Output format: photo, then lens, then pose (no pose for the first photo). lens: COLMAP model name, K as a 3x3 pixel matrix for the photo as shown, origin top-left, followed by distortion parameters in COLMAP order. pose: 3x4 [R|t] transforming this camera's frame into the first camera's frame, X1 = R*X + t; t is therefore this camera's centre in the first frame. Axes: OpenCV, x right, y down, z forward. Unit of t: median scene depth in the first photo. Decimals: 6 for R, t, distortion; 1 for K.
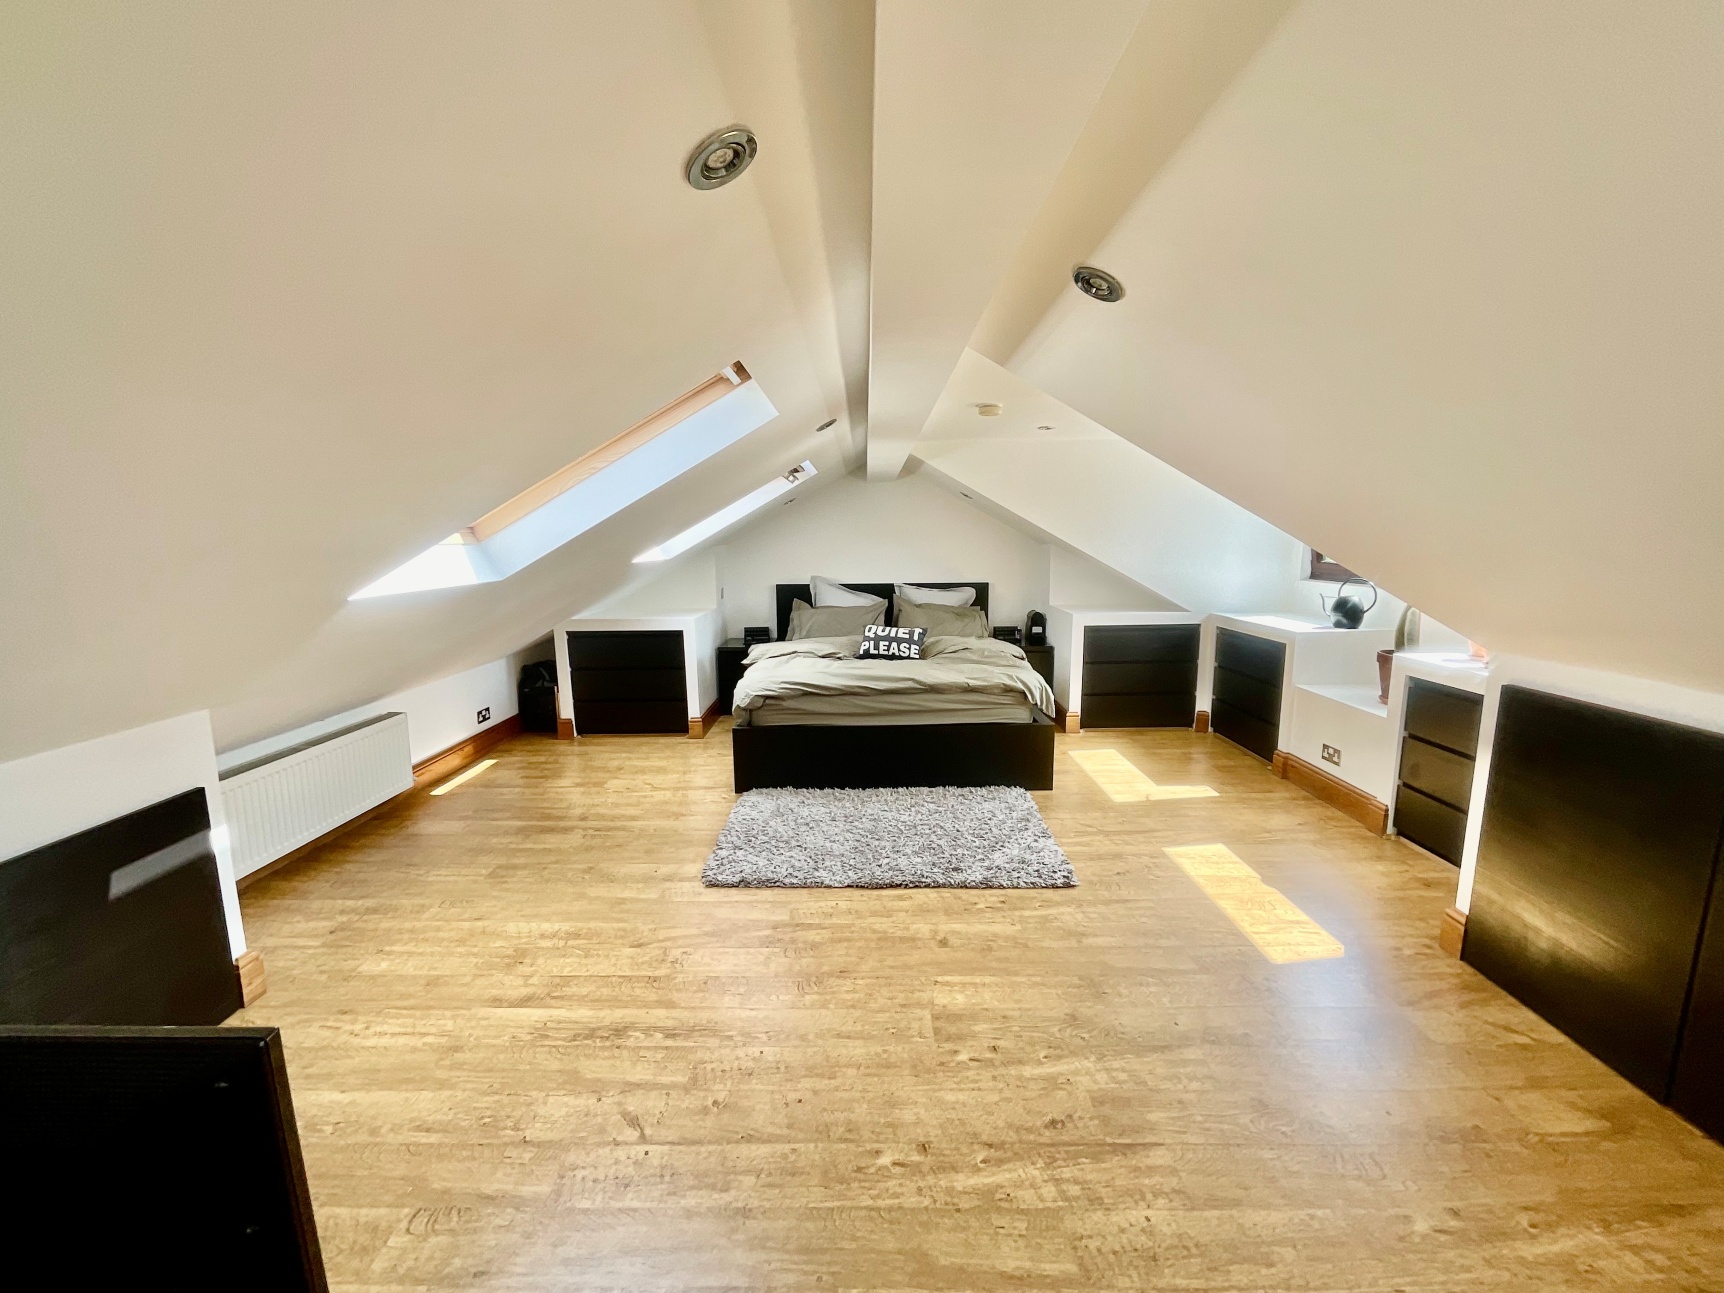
lens RADIAL K [[696.3, 0, 861.0], [0, 696.3, 649.2], [0, 0, 1]] dist [-0.001322, -0.000293]
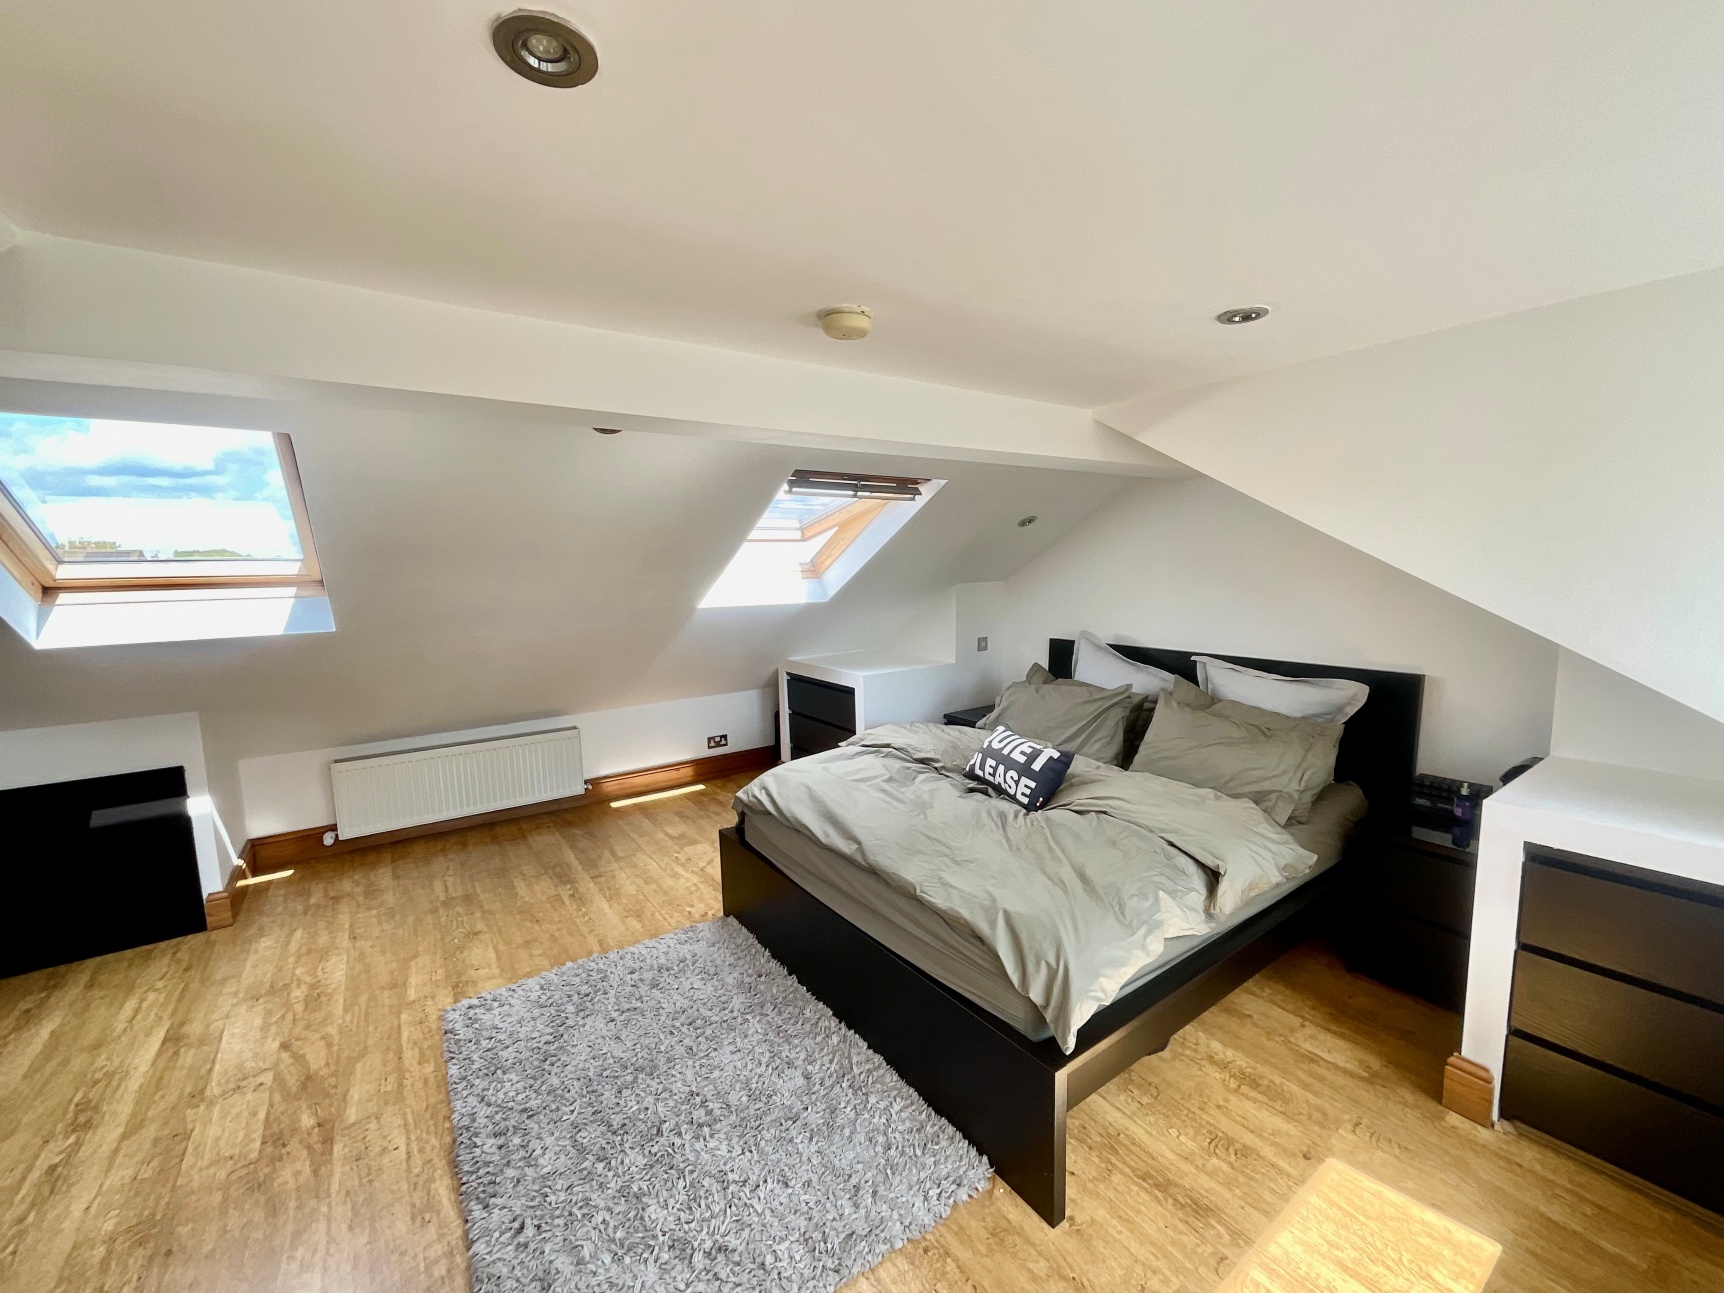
lens RADIAL K [[696.3, 0, 861.0], [0, 696.3, 649.2], [0, 0, 1]] dist [-0.001322, -0.000293]
pose [[0.579915, 0.099031, -0.808636, 0.553043], [-0.116219, 0.992489, 0.038200, -0.143379], [0.806345, 0.071826, 0.587068, 0.724078]]
